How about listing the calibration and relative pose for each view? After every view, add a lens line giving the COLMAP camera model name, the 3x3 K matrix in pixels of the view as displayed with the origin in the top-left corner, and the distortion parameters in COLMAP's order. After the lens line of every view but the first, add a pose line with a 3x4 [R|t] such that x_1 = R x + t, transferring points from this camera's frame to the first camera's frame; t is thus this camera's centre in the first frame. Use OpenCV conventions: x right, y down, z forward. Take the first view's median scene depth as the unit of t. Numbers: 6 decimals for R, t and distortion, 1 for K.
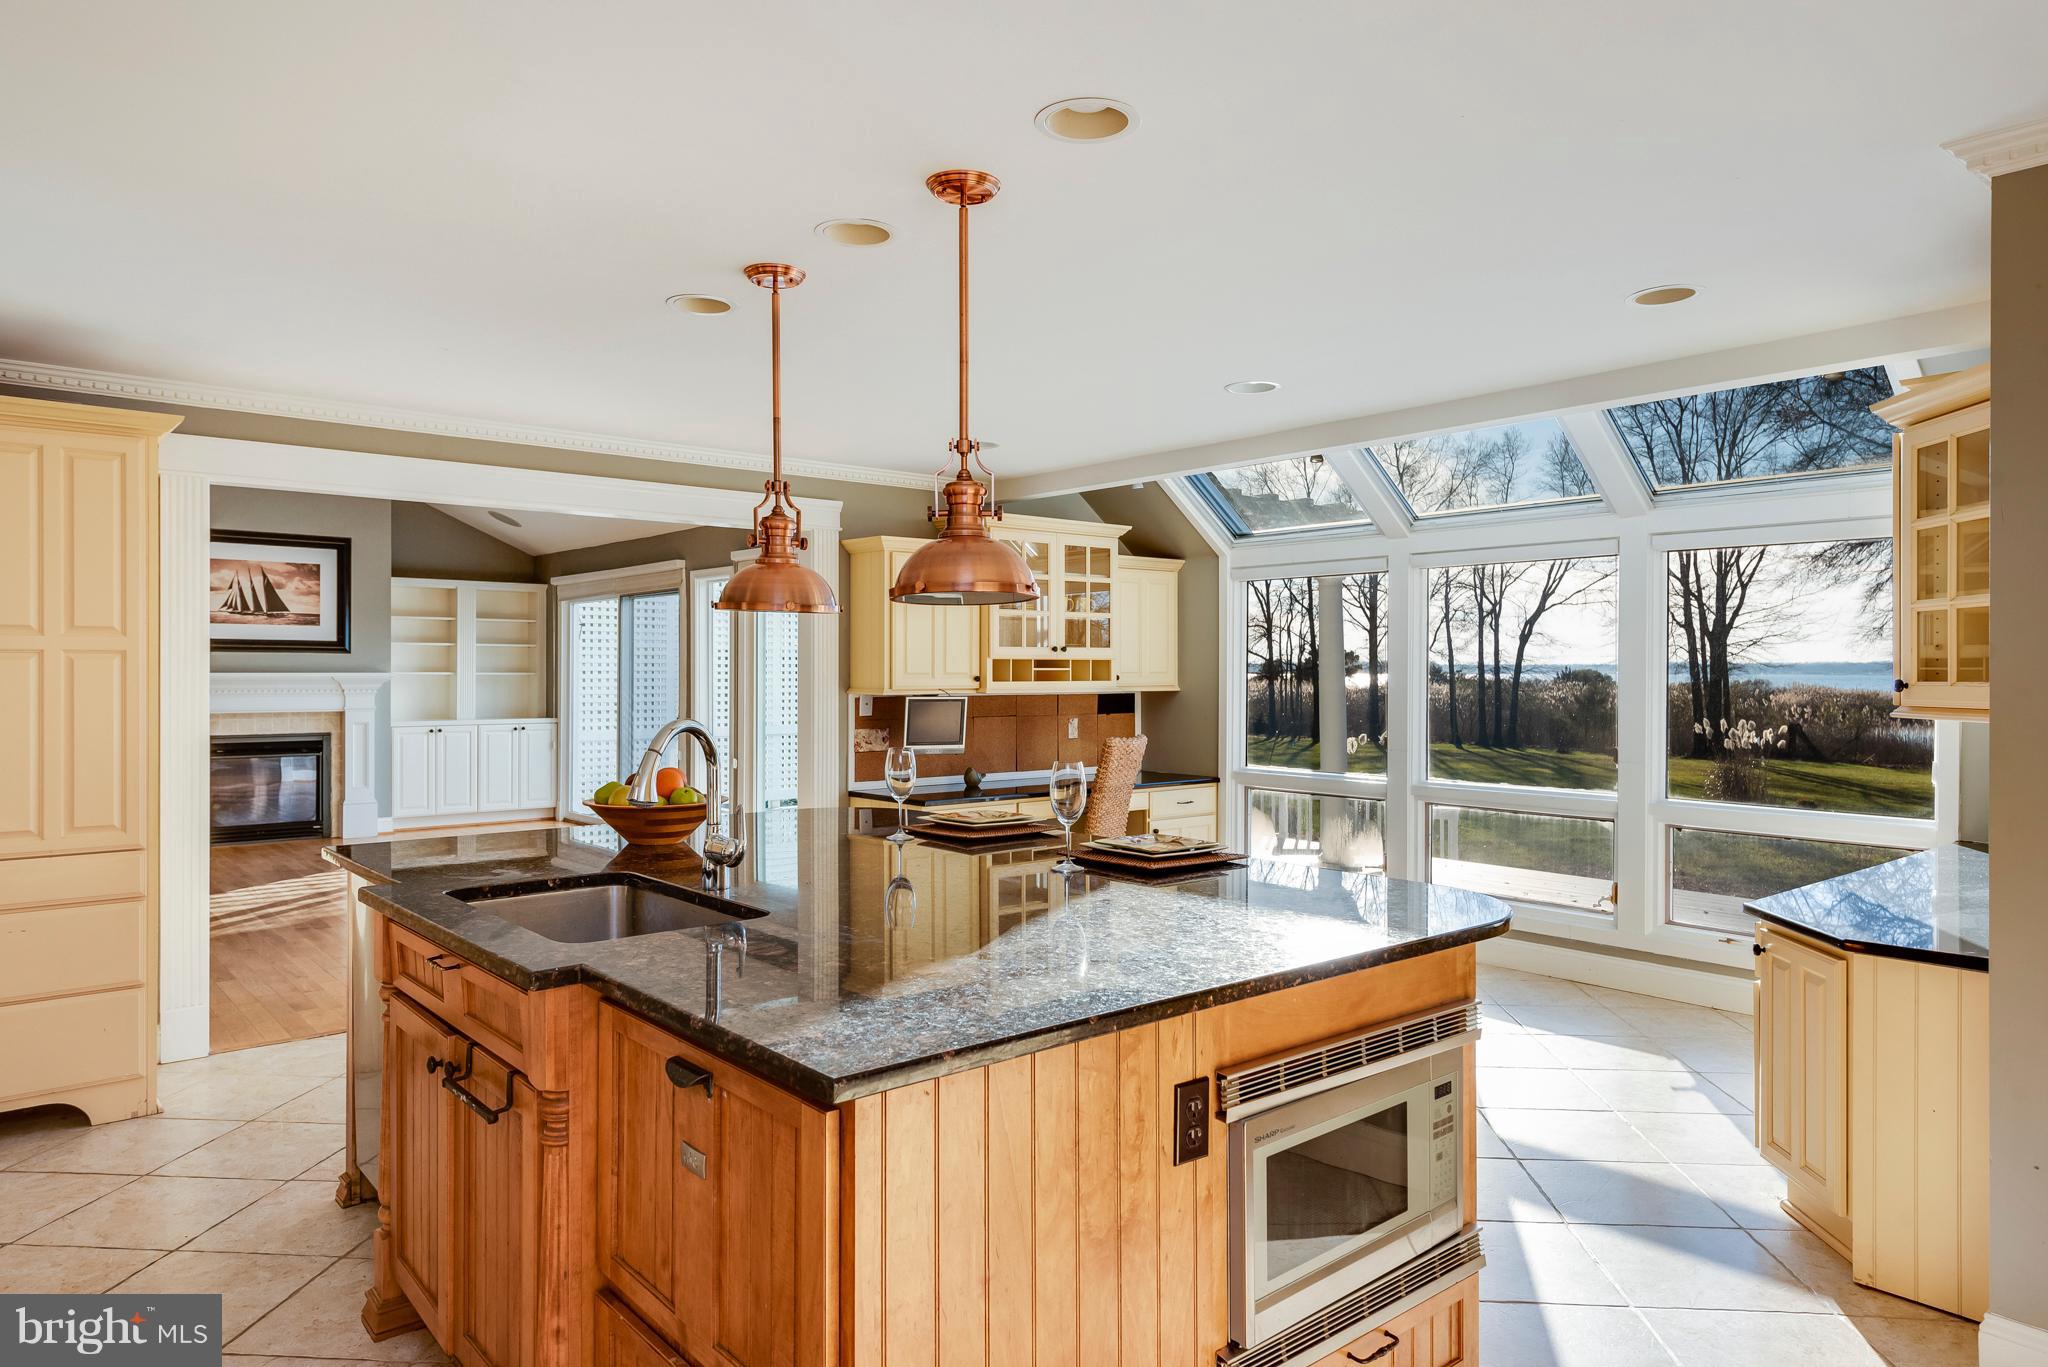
lens RADIAL K [[1272.2, 0, 1019.5], [0, 1272.2, 672.8], [0, 0, 1]] dist [-0.032142, -0.001630]
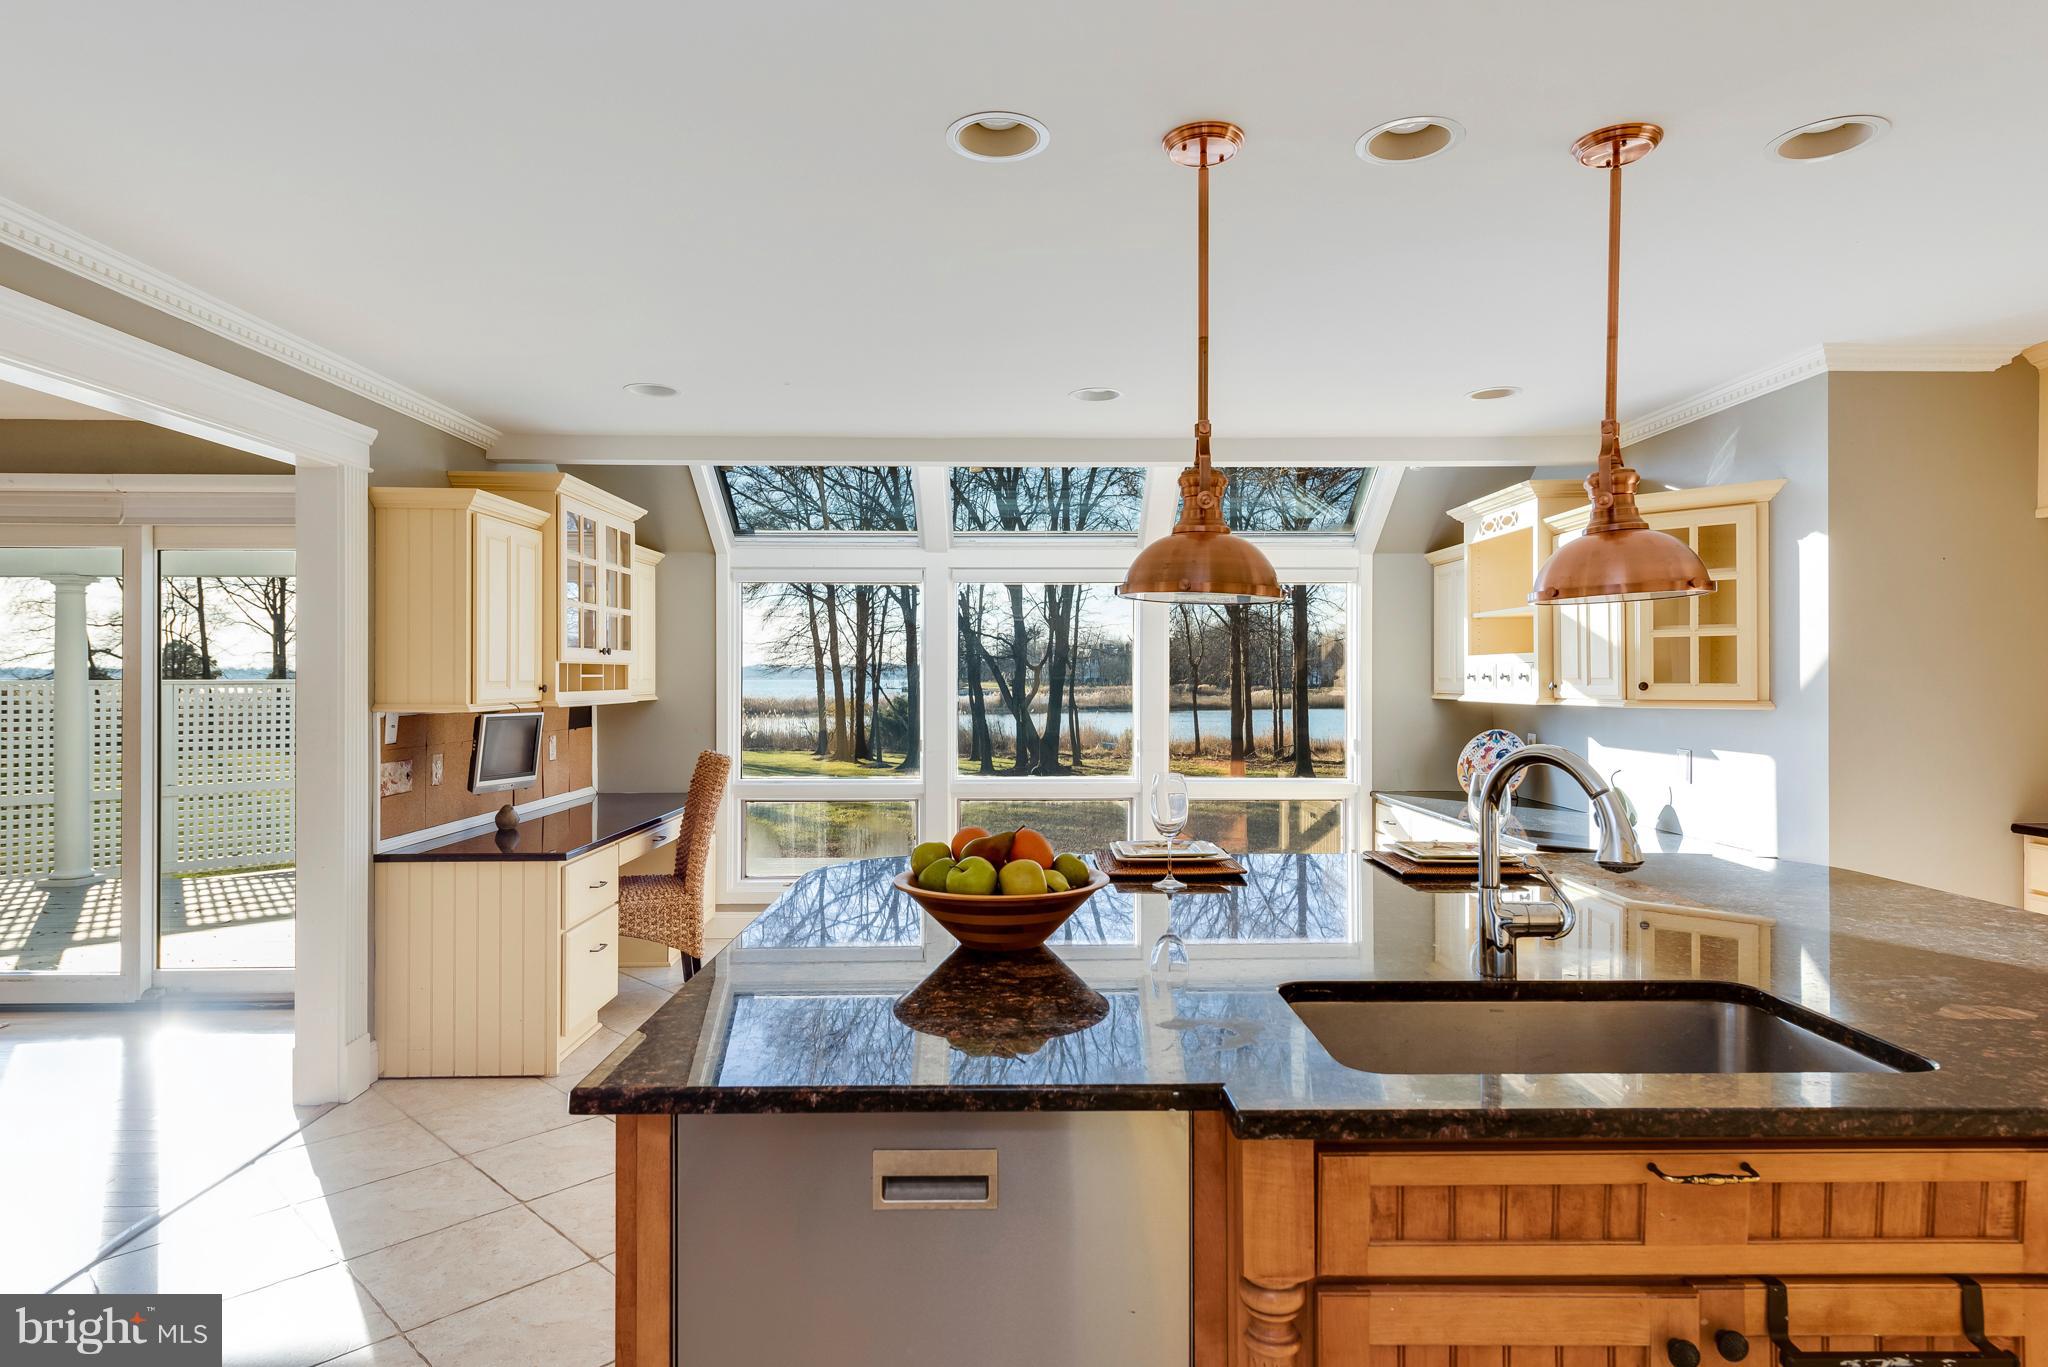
lens RADIAL K [[1160.6, 0, 1033.2], [0, 1160.6, 679.7], [0, 0, 1]] dist [0.005726, 0.000461]
pose [[0.625982, -0.000827, 0.779837, -0.397383], [0.000453, 1.000000, 0.000697, -0.001131], [-0.779837, -0.000083, 0.625982, 0.326280]]
